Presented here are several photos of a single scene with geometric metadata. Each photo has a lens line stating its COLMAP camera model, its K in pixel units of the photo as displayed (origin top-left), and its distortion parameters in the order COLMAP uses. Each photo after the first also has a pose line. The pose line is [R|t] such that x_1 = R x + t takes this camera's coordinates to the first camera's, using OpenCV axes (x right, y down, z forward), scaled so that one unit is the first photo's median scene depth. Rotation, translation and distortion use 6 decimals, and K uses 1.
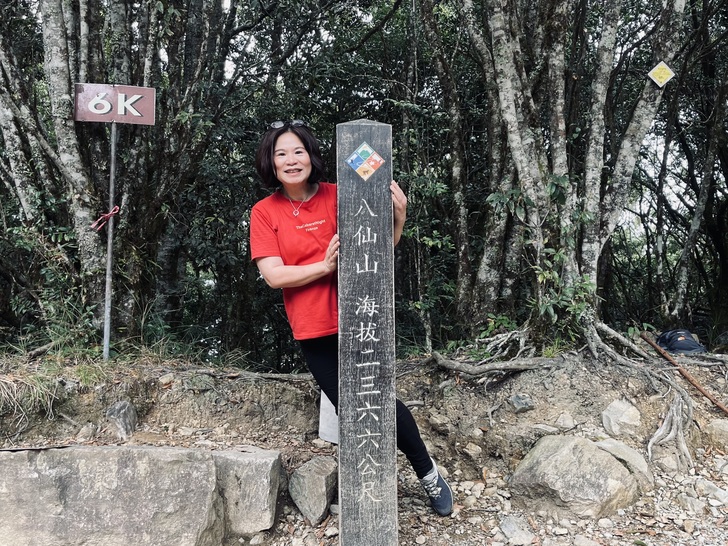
lens RADIAL K [[662.8, 0, 388.8], [0, 662.8, 271.4], [0, 0, 1]] dist [0.046081, -0.014251]
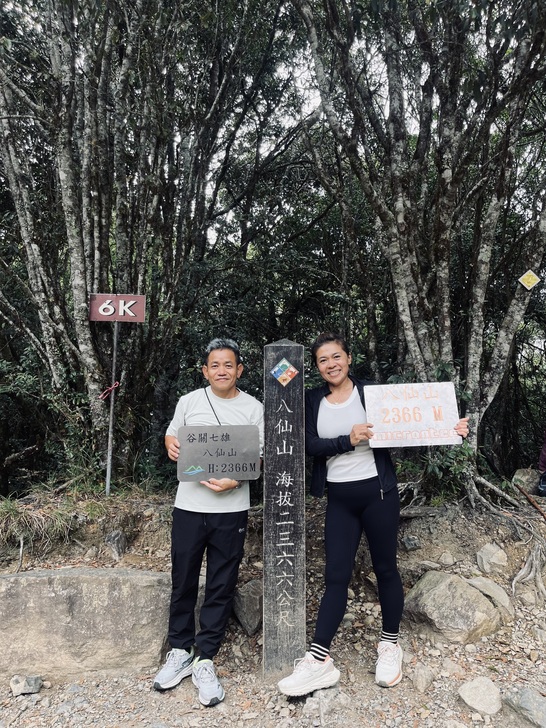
lens RADIAL K [[533.0, 0, 281.3], [0, 533.0, 373.0], [0, 0, 1]] dist [0.070459, -0.079741]
pose [[0.993817, 0.002590, -0.111003, 0.059734], [-0.005370, 0.999679, -0.024753, -0.101366], [0.110903, 0.025197, 0.993512, -0.072653]]
